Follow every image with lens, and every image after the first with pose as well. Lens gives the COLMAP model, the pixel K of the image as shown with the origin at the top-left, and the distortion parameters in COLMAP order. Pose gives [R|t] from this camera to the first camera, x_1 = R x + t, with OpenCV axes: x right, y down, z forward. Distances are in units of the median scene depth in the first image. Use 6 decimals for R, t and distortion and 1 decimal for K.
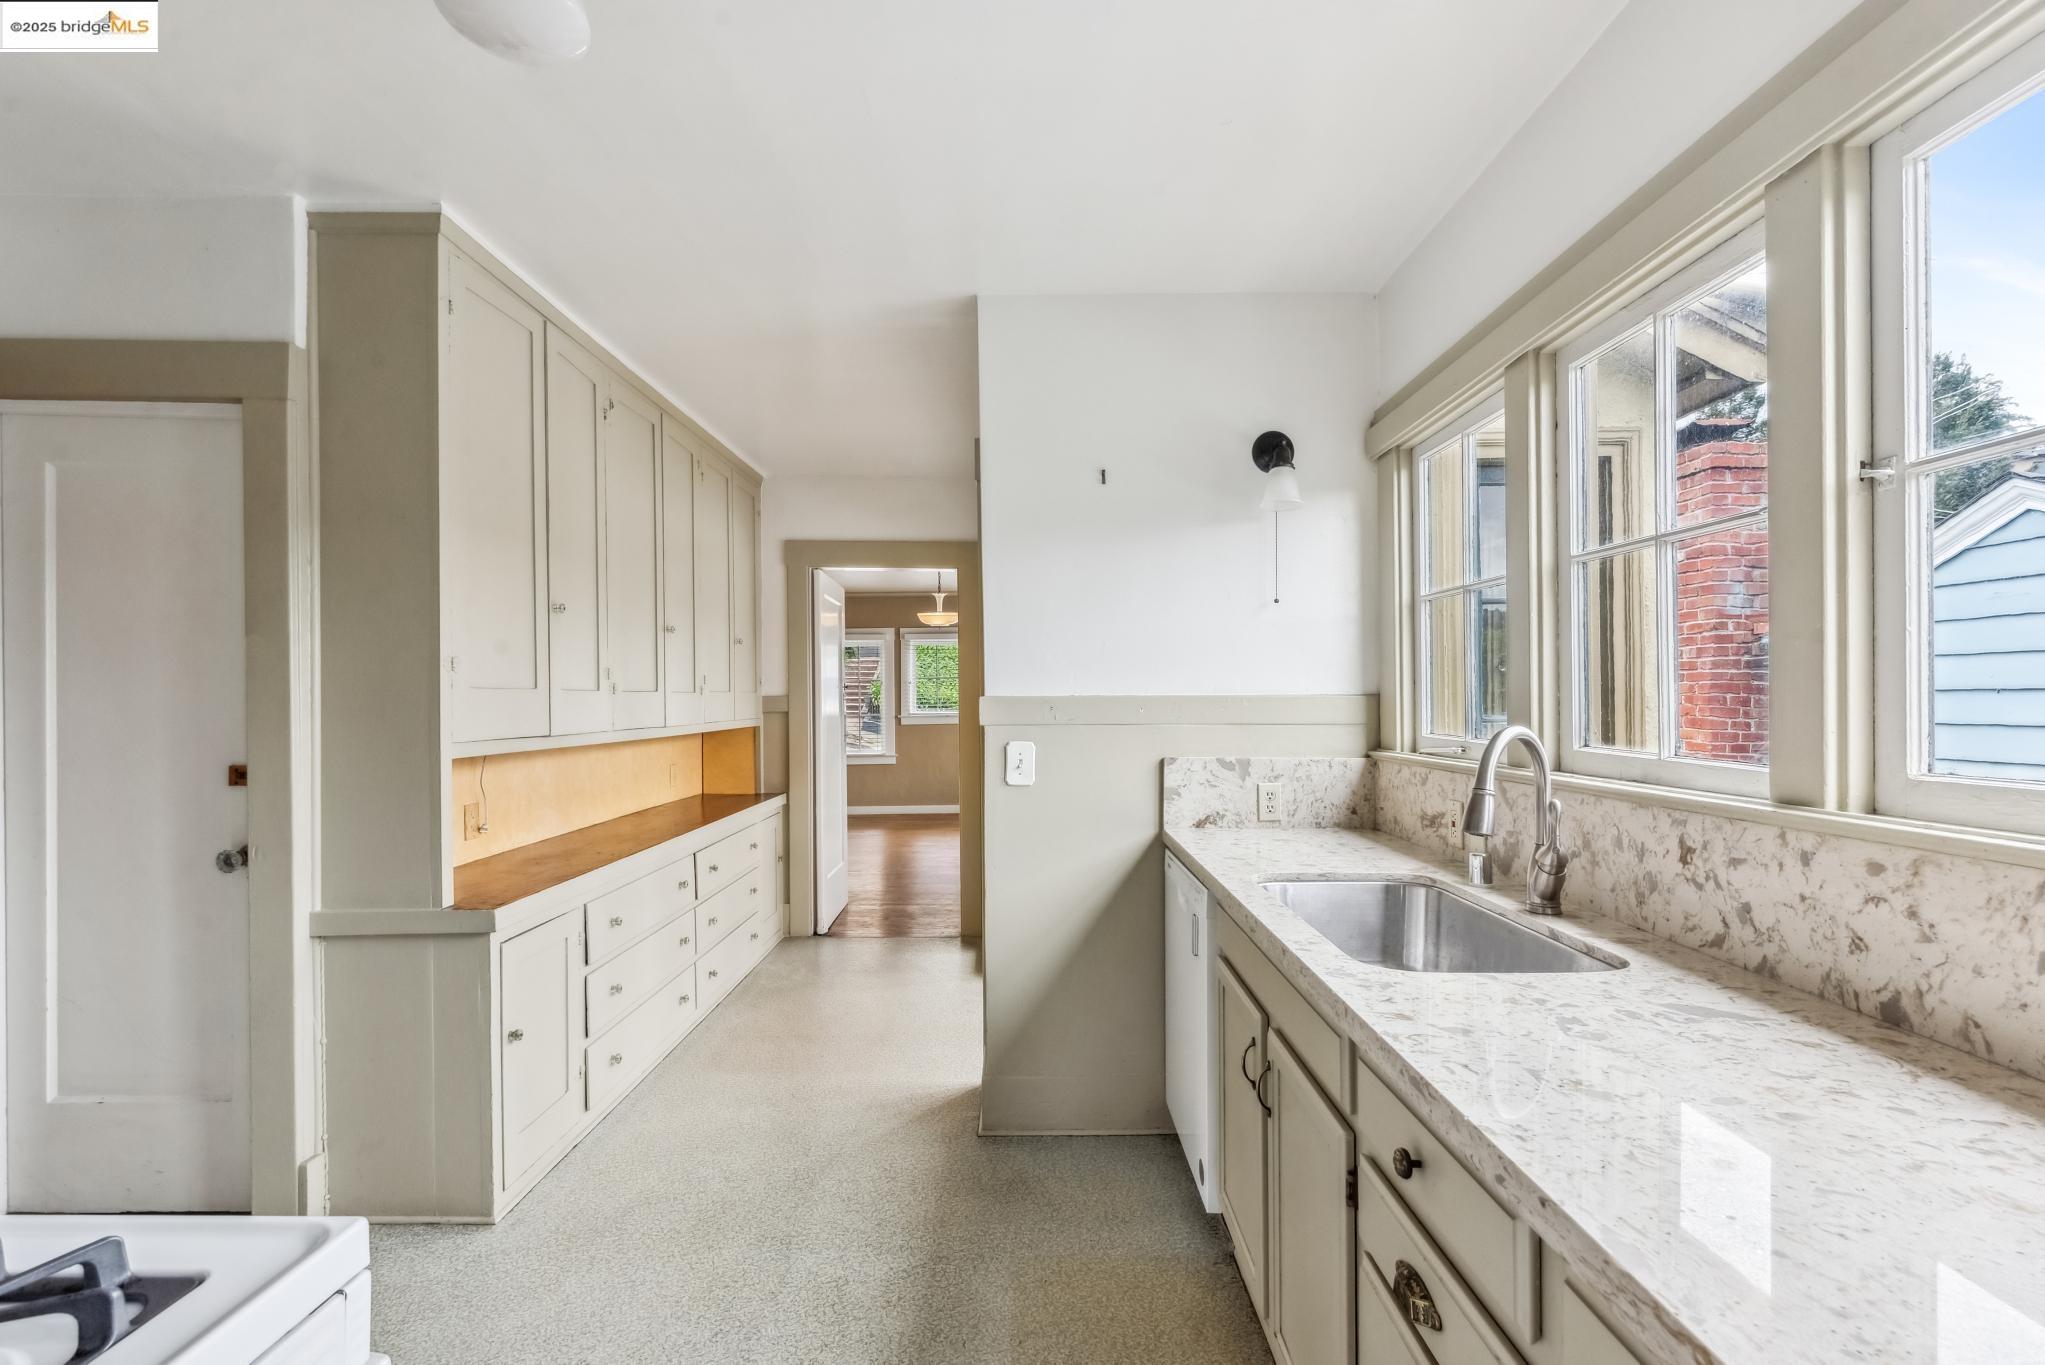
lens RADIAL K [[1010.0, 0, 1012.7], [0, 1010.0, 679.4], [0, 0, 1]] dist [0.011546, -0.000928]
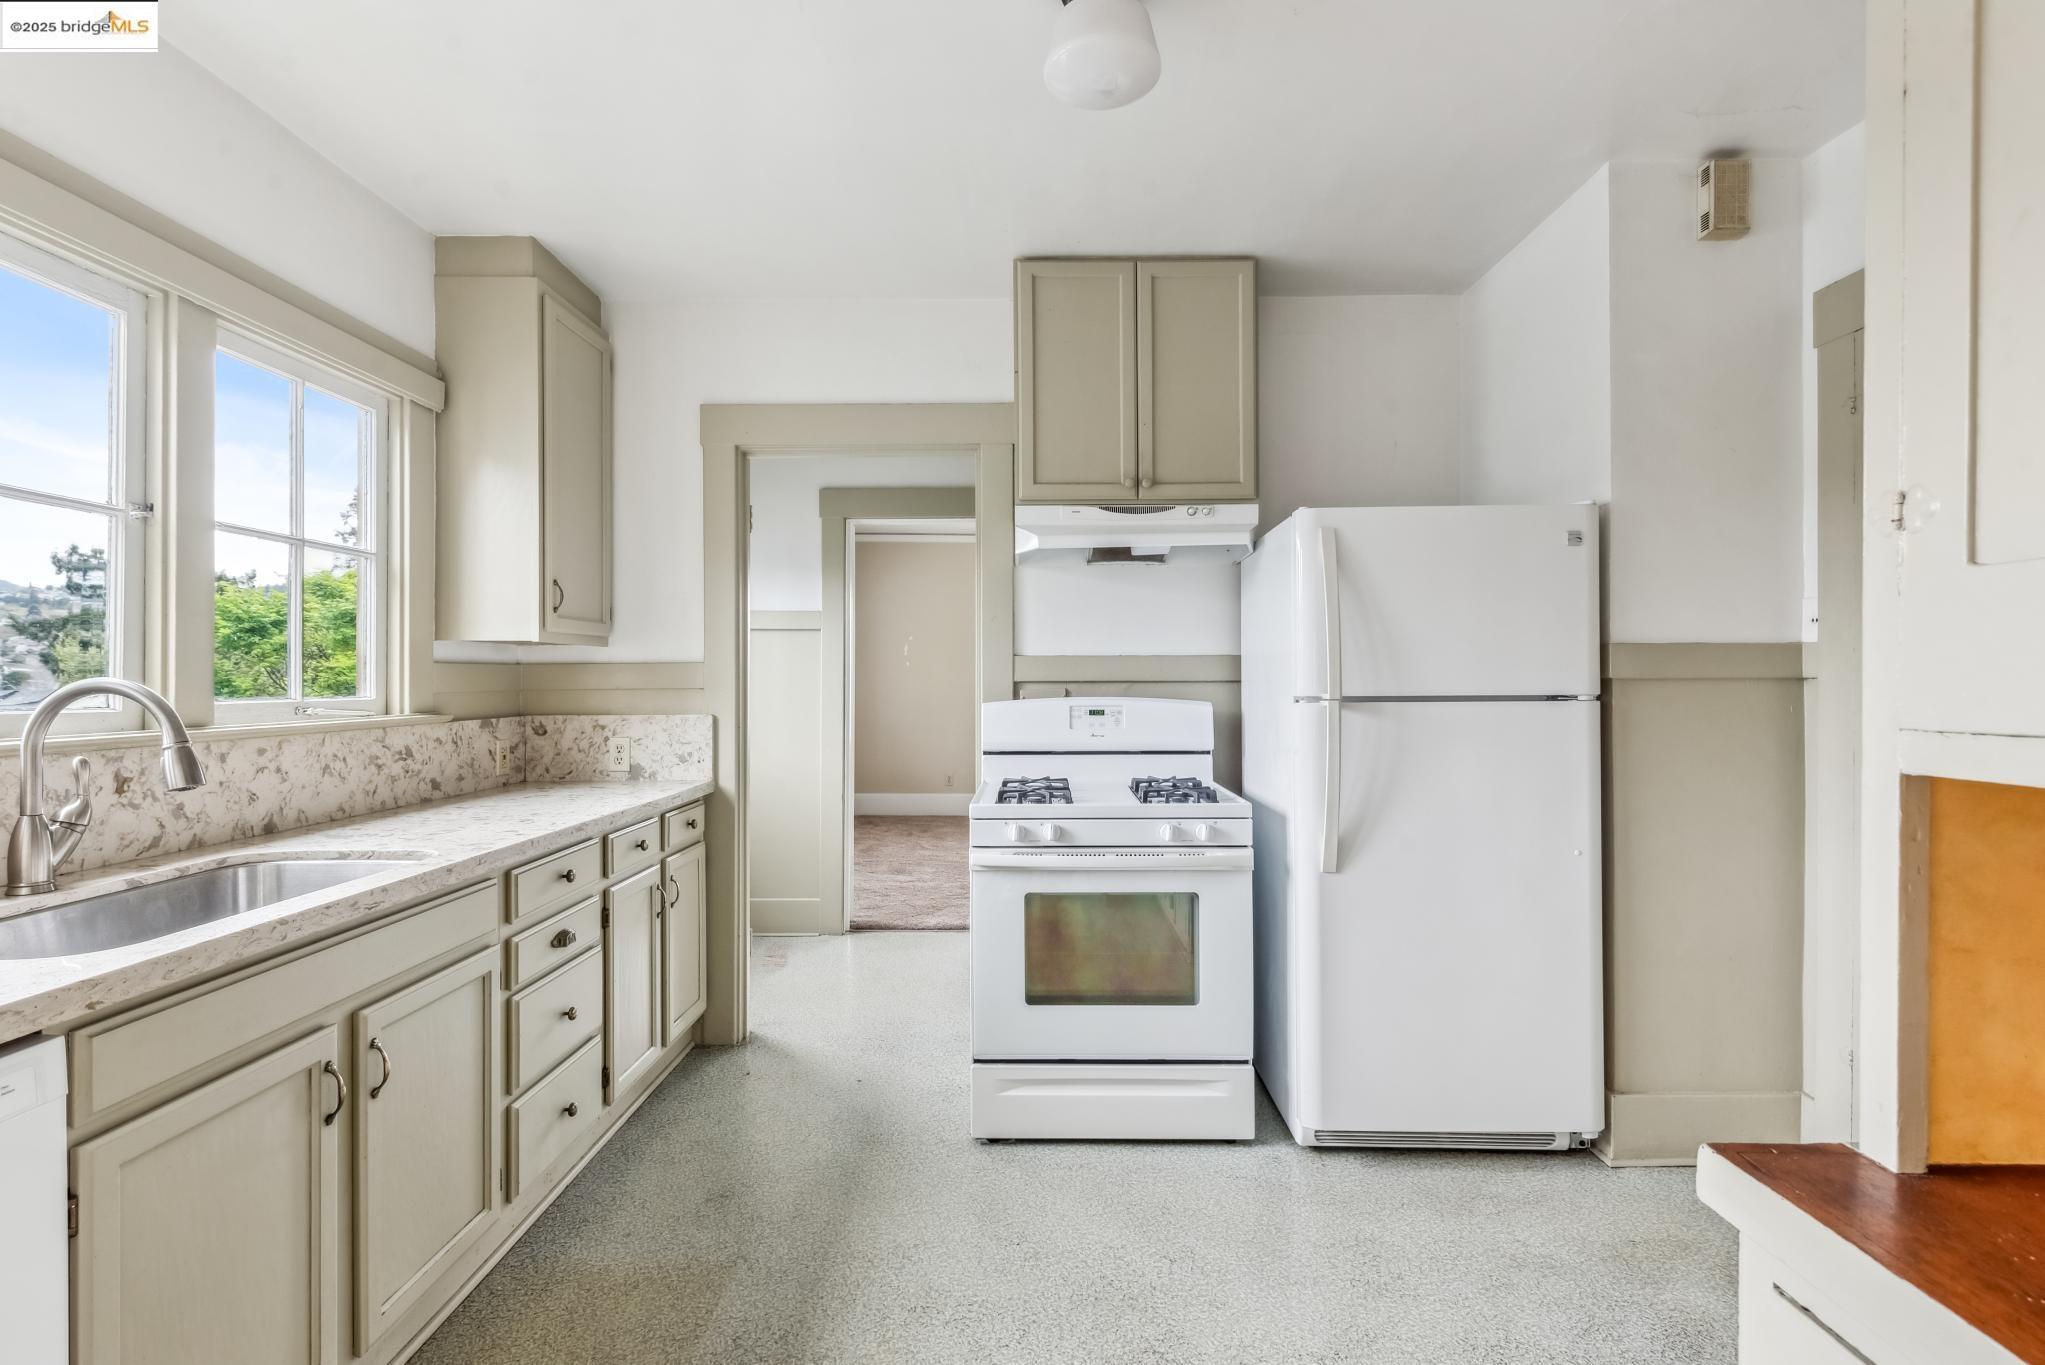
lens RADIAL K [[1010.0, 0, 1012.7], [0, 1010.0, 679.4], [0, 0, 1]] dist [0.011546, -0.000928]
pose [[-0.999968, 0.008005, 0.000733, -0.397054], [0.007990, 0.999785, -0.019156, 0.084172], [-0.000886, -0.019149, -0.999816, 2.297550]]
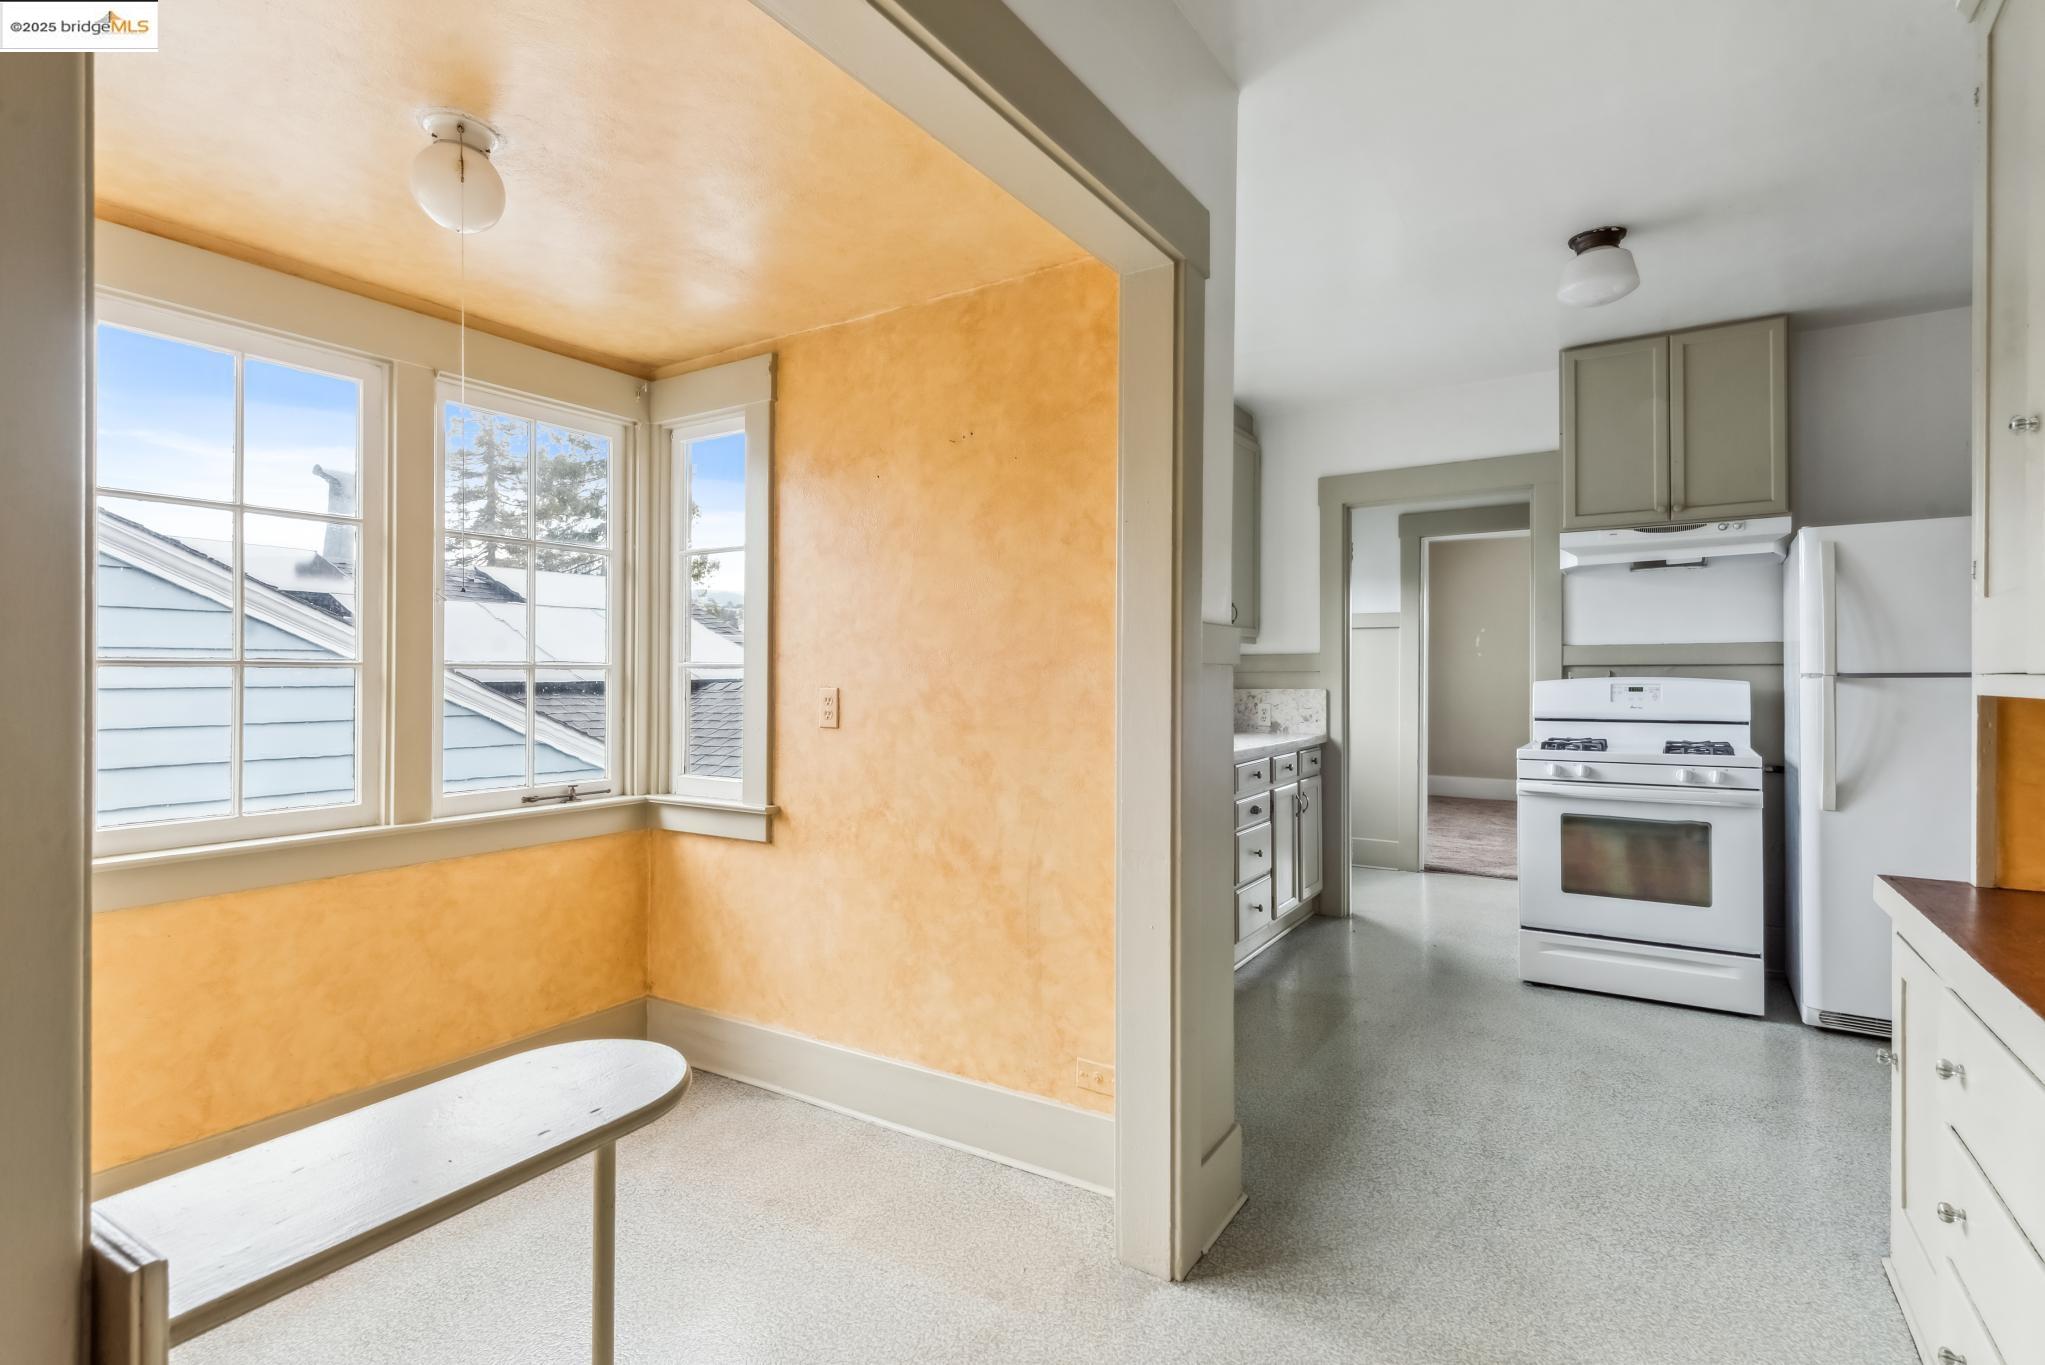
lens RADIAL K [[1010.0, 0, 1012.7], [0, 1010.0, 679.4], [0, 0, 1]] dist [0.011546, -0.000928]
pose [[-0.856584, 0.006473, 0.515966, -0.573190], [-0.000763, 0.999904, -0.013812, 0.135964], [-0.516007, -0.012225, -0.856497, 3.556184]]
